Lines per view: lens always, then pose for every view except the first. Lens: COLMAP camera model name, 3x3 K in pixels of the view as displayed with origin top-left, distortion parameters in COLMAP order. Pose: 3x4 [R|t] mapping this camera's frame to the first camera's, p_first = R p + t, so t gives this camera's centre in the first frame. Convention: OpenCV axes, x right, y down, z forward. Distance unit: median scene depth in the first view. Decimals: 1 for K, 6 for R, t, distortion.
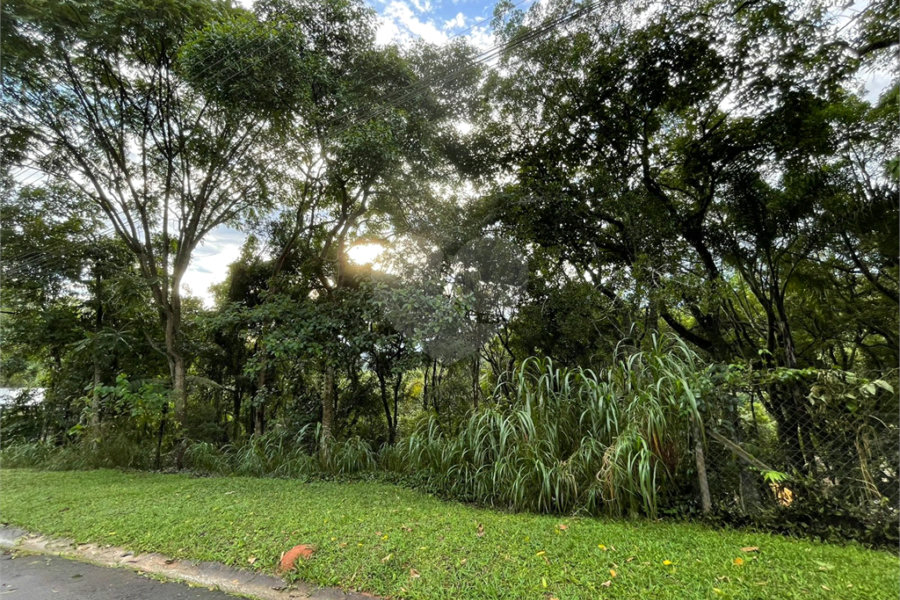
lens RADIAL K [[359.0, 0, 450.0], [0, 359.0, 300.0], [0, 0, 1]] dist [-0.001964, -0.000360]
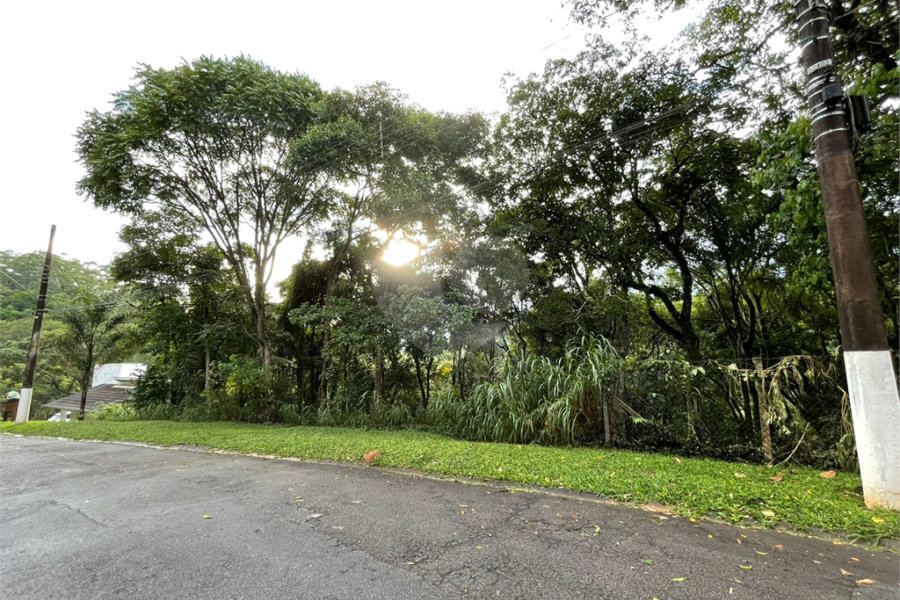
lens RADIAL K [[359.0, 0, 450.0], [0, 359.0, 300.0], [0, 0, 1]] dist [-0.001964, -0.000360]
pose [[0.995665, -0.000936, -0.093004, 0.045308], [0.005526, 0.998778, 0.049112, -0.056835], [0.092845, -0.049413, 0.994454, -0.242136]]
